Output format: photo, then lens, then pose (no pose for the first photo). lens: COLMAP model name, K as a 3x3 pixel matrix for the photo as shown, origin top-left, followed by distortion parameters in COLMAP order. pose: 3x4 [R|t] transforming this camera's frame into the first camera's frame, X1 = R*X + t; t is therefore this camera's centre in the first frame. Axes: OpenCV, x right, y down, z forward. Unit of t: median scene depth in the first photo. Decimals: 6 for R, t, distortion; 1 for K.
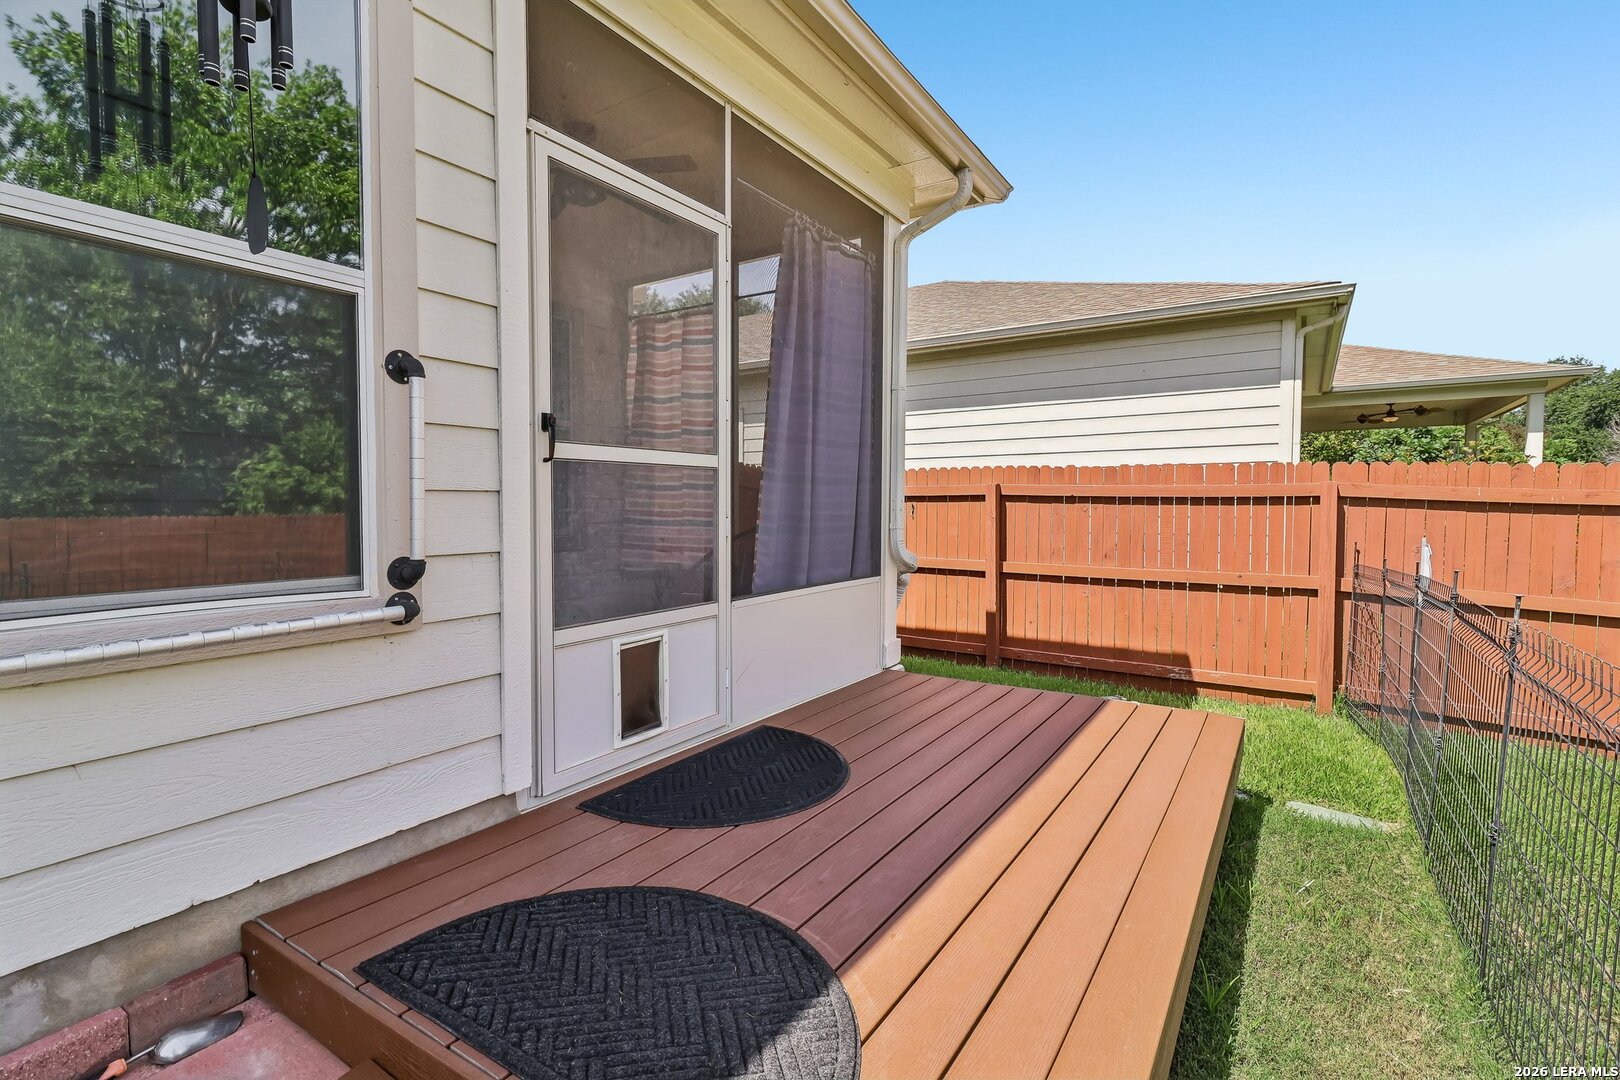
lens RADIAL K [[746.8, 0, 817.1], [0, 746.8, 533.5], [0, 0, 1]] dist [0.001609, 0.000189]
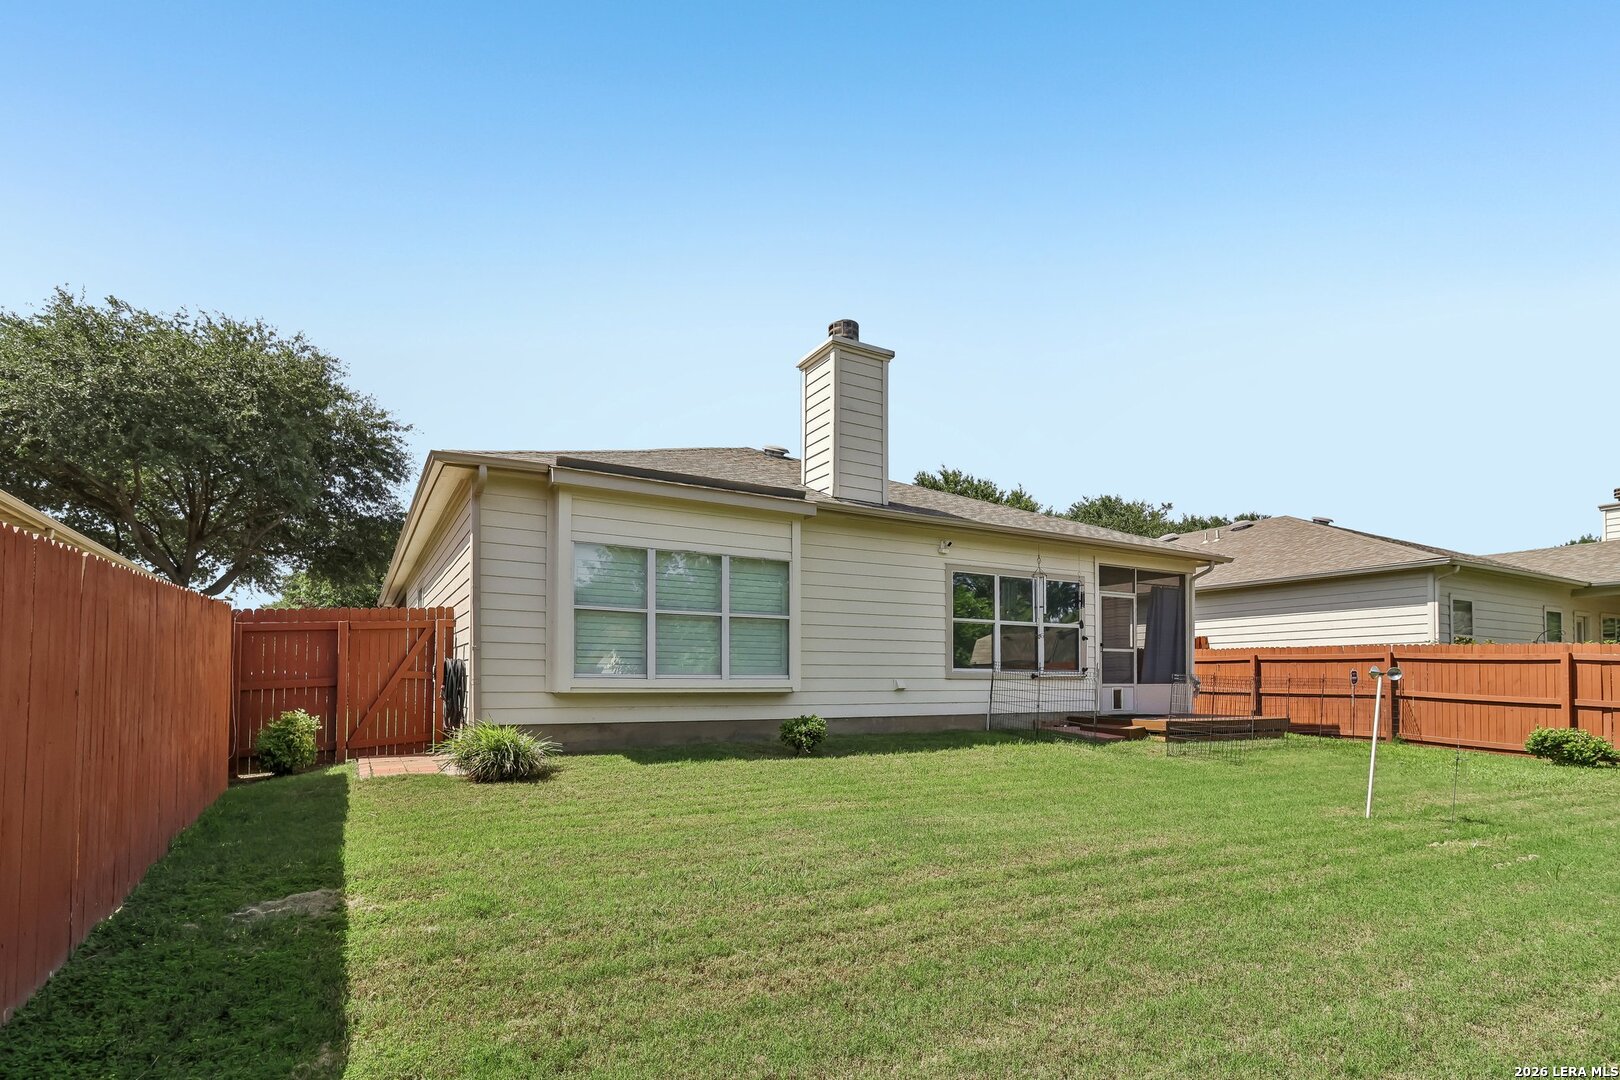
lens RADIAL K [[803.9, 0, 792.1], [0, 803.9, 662.9], [0, 0, 1]] dist [0.004483, 0.000721]
pose [[0.882652, -0.014838, -0.469793, 0.163461], [-0.017429, 0.997781, -0.064259, 0.163807], [0.469704, 0.064906, 0.880435, -2.141838]]
